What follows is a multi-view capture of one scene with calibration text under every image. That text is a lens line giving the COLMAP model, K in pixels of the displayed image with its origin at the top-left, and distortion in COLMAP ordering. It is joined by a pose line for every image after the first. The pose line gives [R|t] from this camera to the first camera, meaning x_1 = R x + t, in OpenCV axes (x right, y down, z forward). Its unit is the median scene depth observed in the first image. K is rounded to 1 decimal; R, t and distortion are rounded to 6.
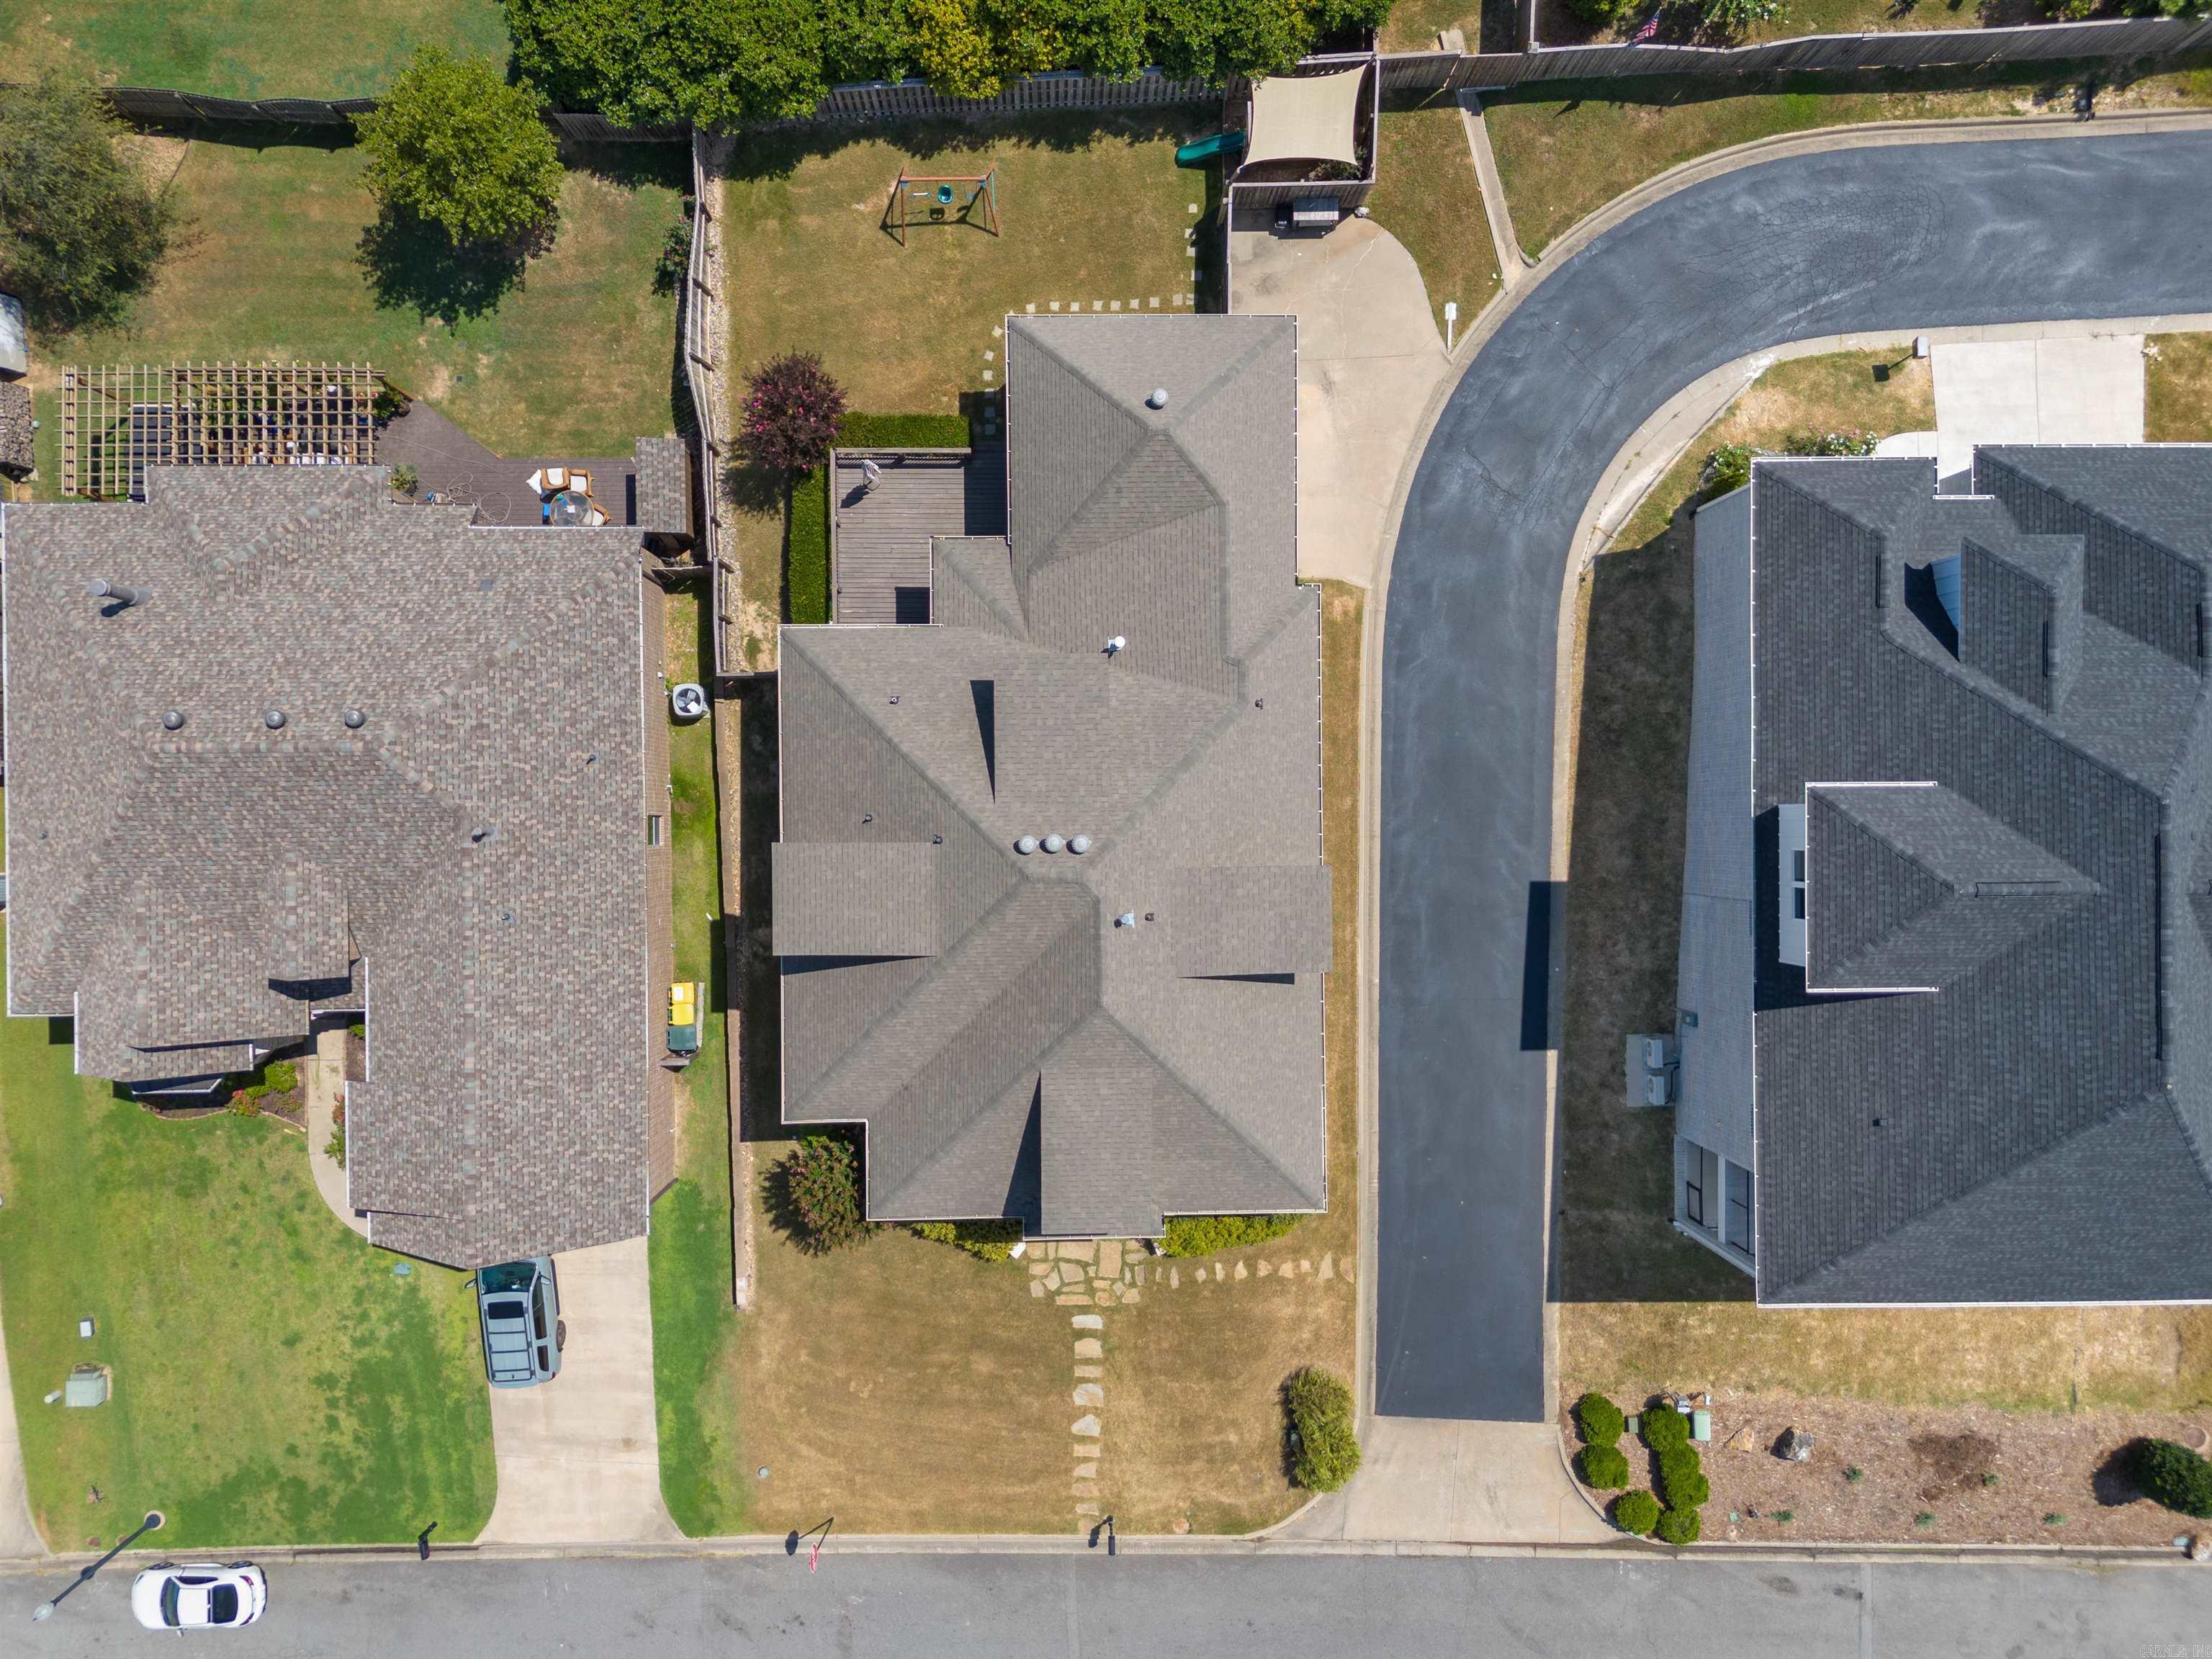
lens RADIAL K [[1619.6, 0, 1100.9], [0, 1619.6, 828.2], [0, 0, 1]] dist [0.078776, -0.078694]
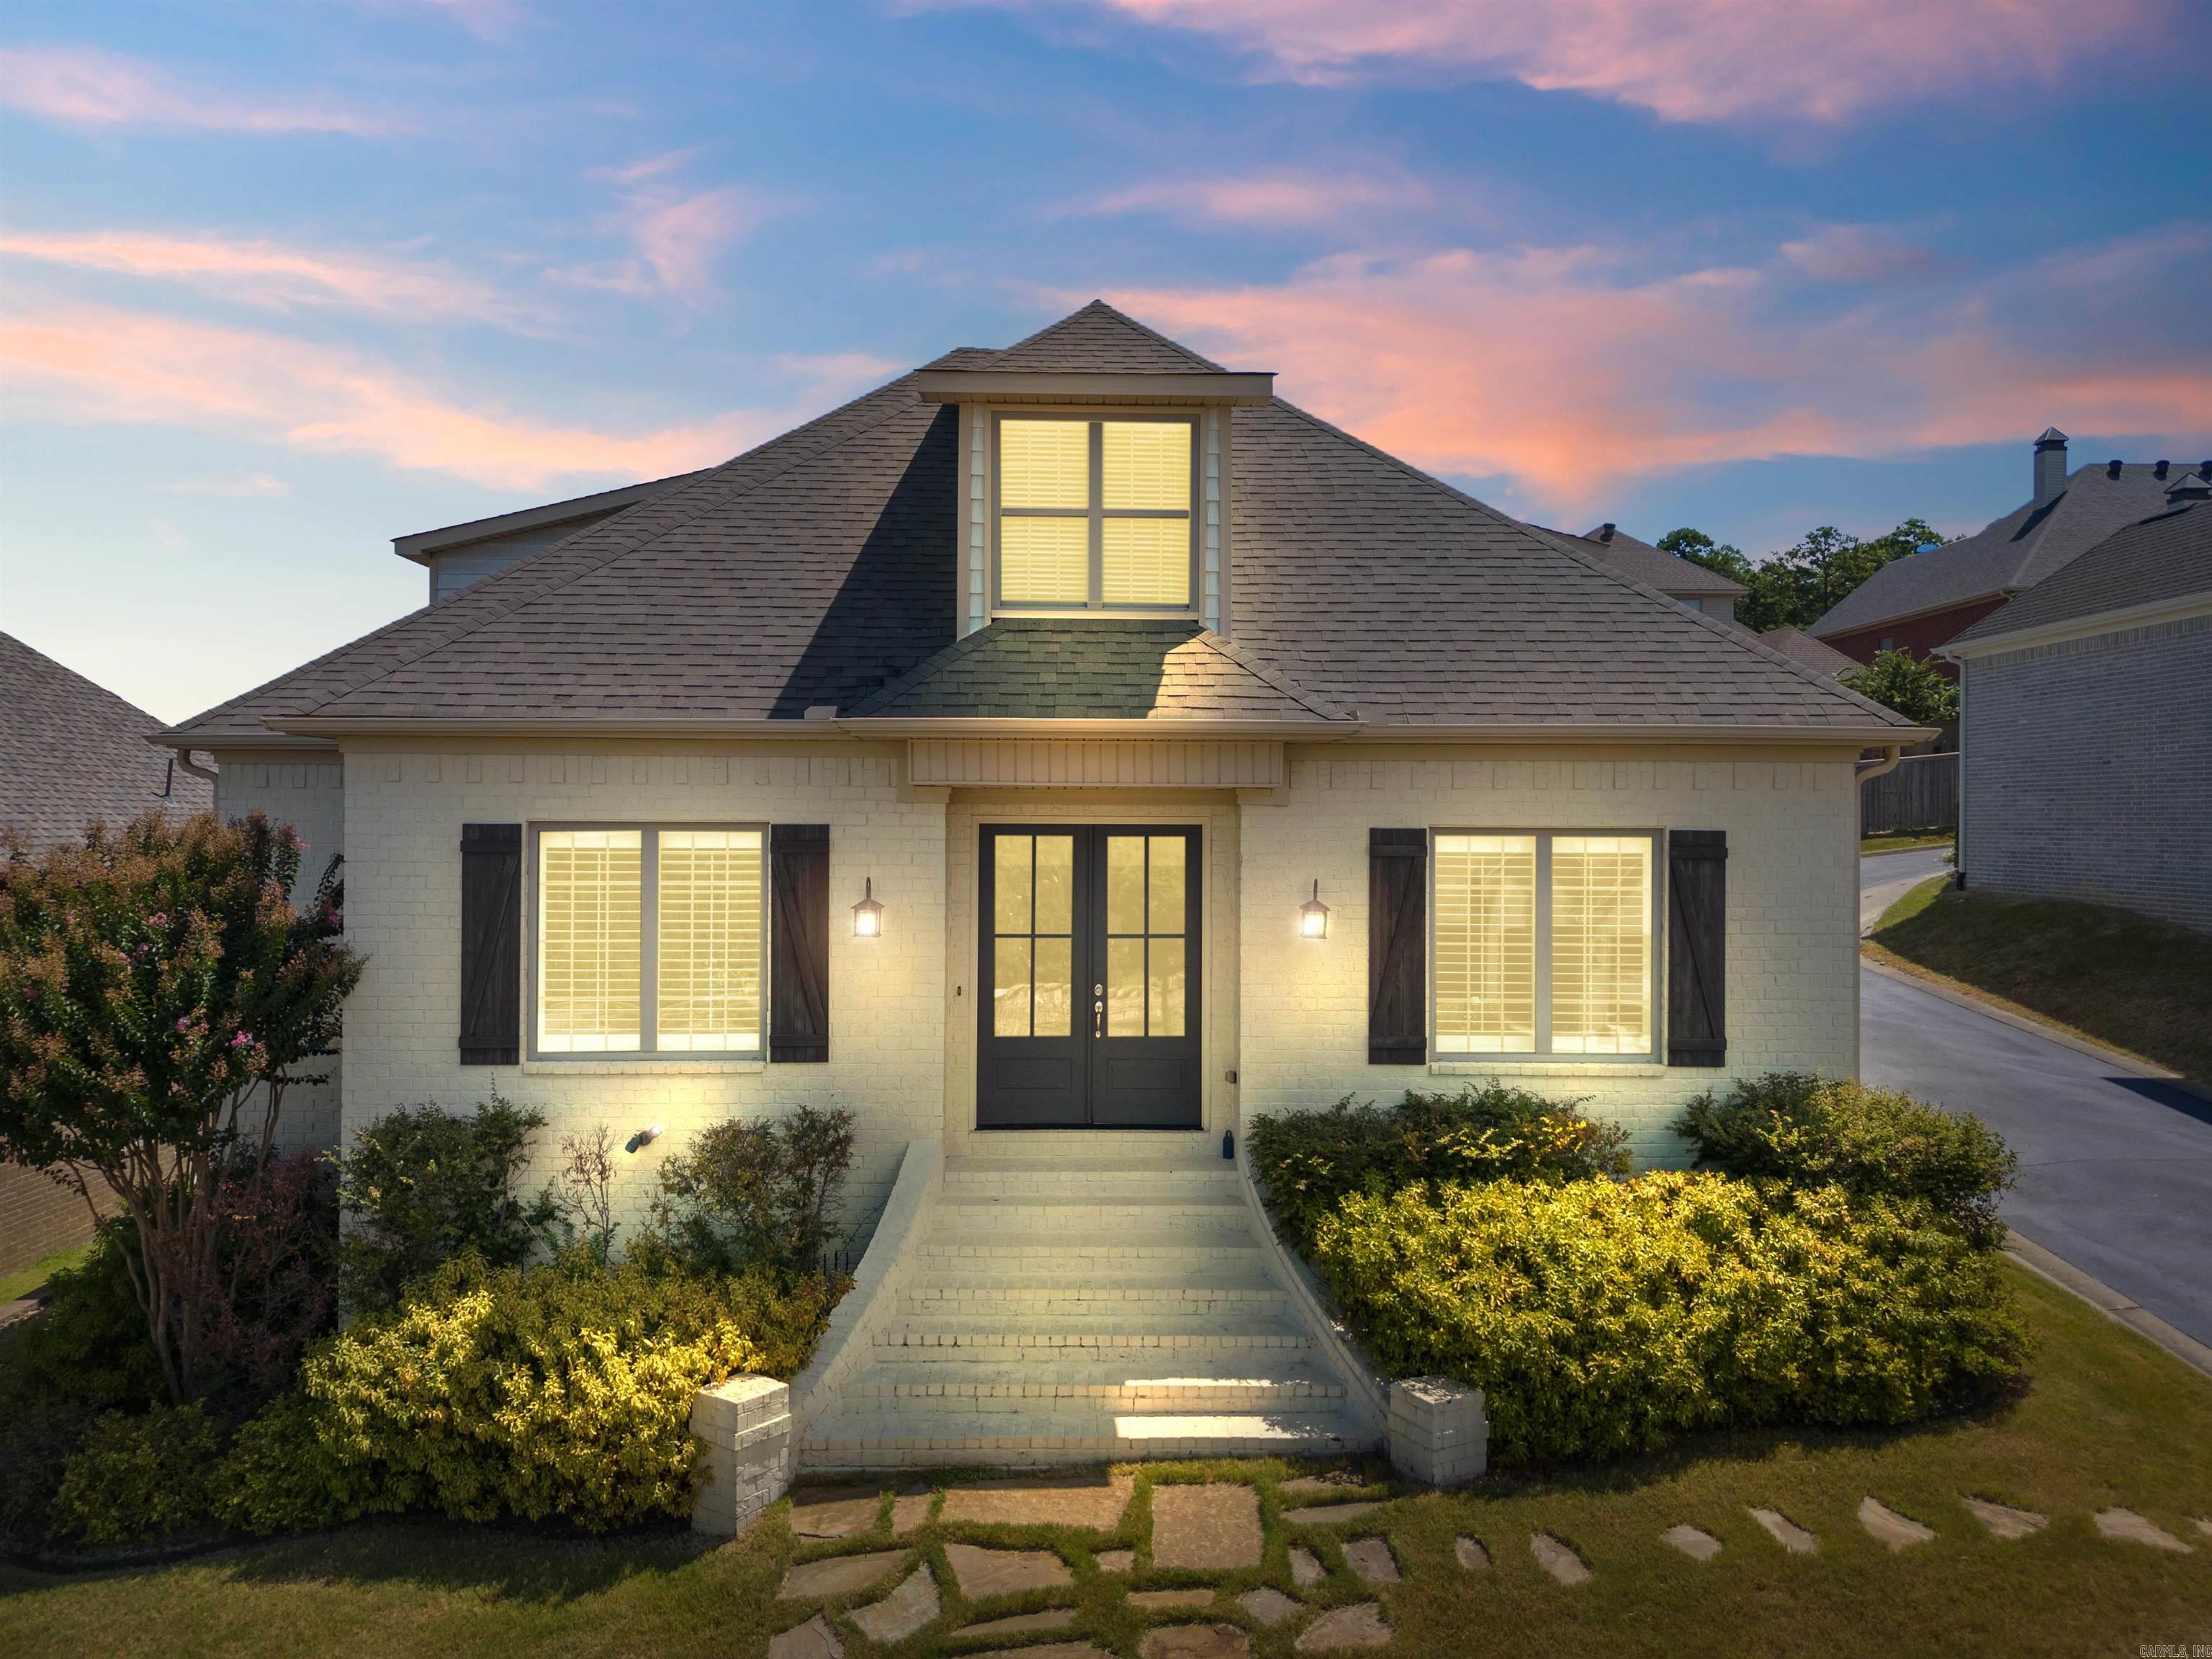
lens RADIAL K [[1619.6, 0, 1100.9], [0, 1619.6, 828.2], [0, 0, 1]] dist [0.078776, -0.078694]
pose [[0.999652, -0.020458, 0.016662, -0.008276], [0.016714, 0.002349, -0.999858, 0.461711], [0.020416, 0.999788, 0.002690, 0.913149]]
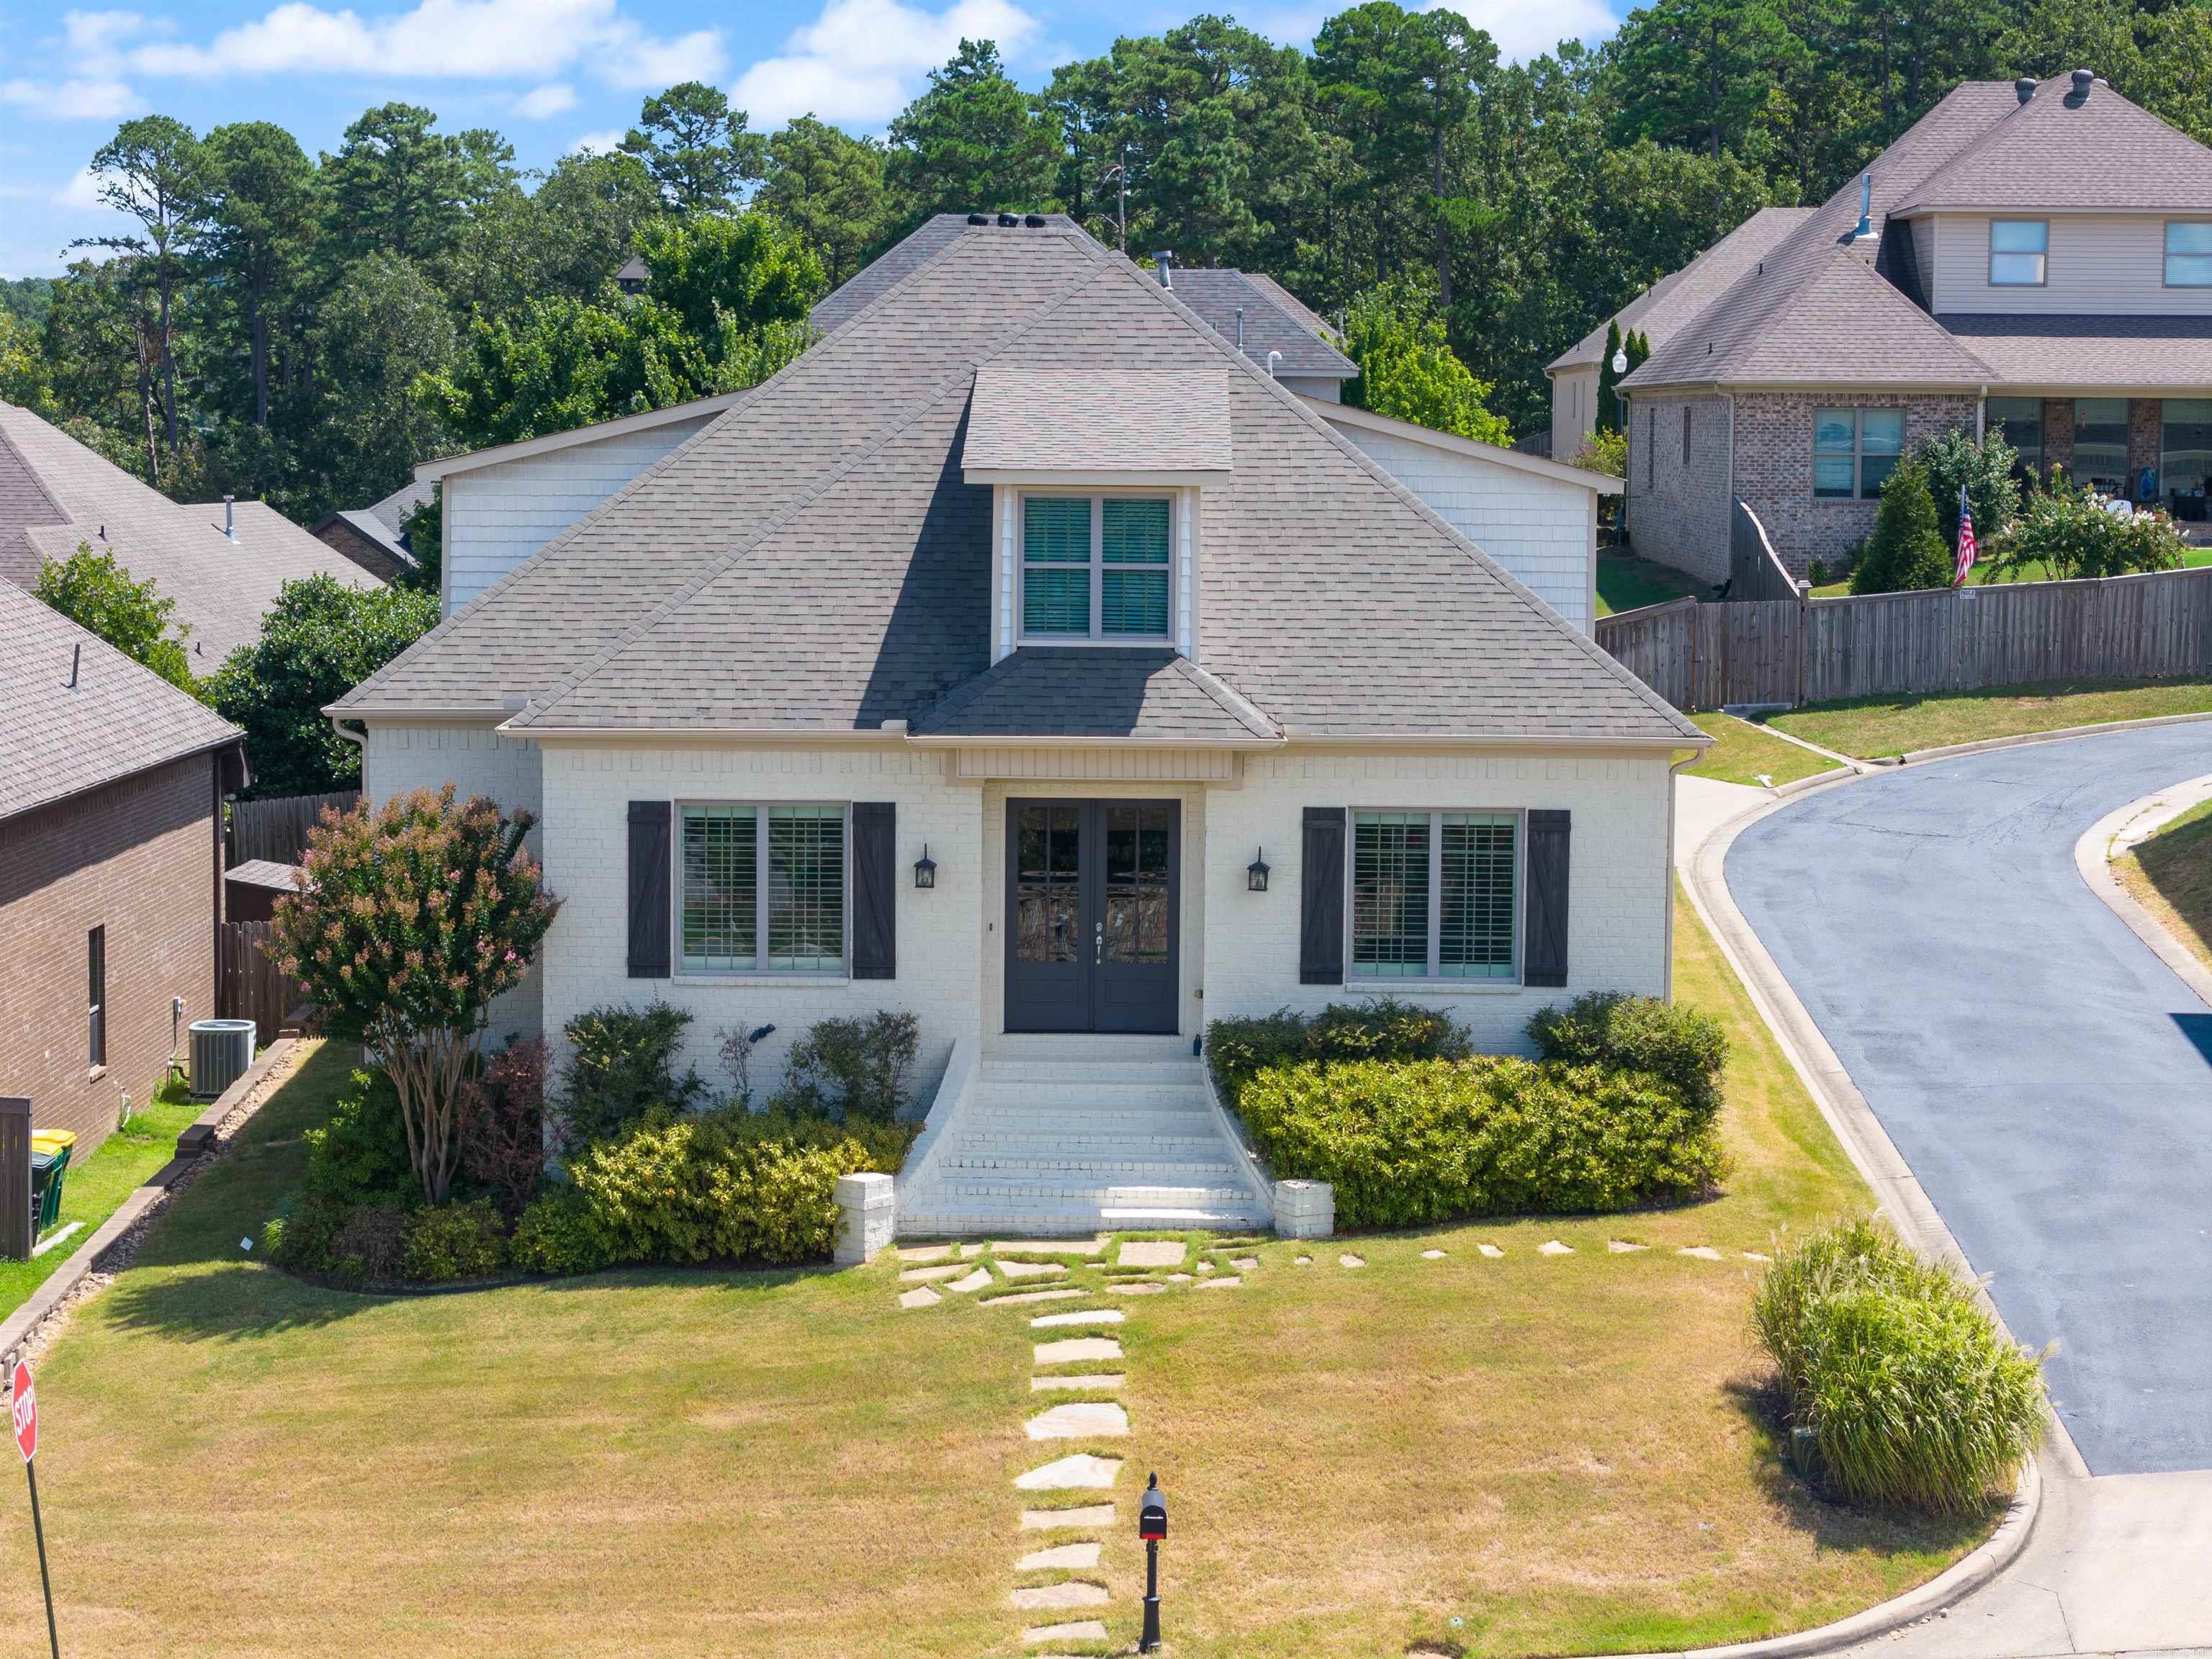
lens RADIAL K [[4391.0, 0, 1106.0], [0, 4391.0, 829.5], [0, 0, 1]] dist [-0.002164, 0.063624]
pose [[0.999758, -0.015260, -0.015868, 0.011962], [-0.014367, 0.093909, -0.995477, 1.124147], [0.016682, 0.995464, 0.093667, 0.832305]]
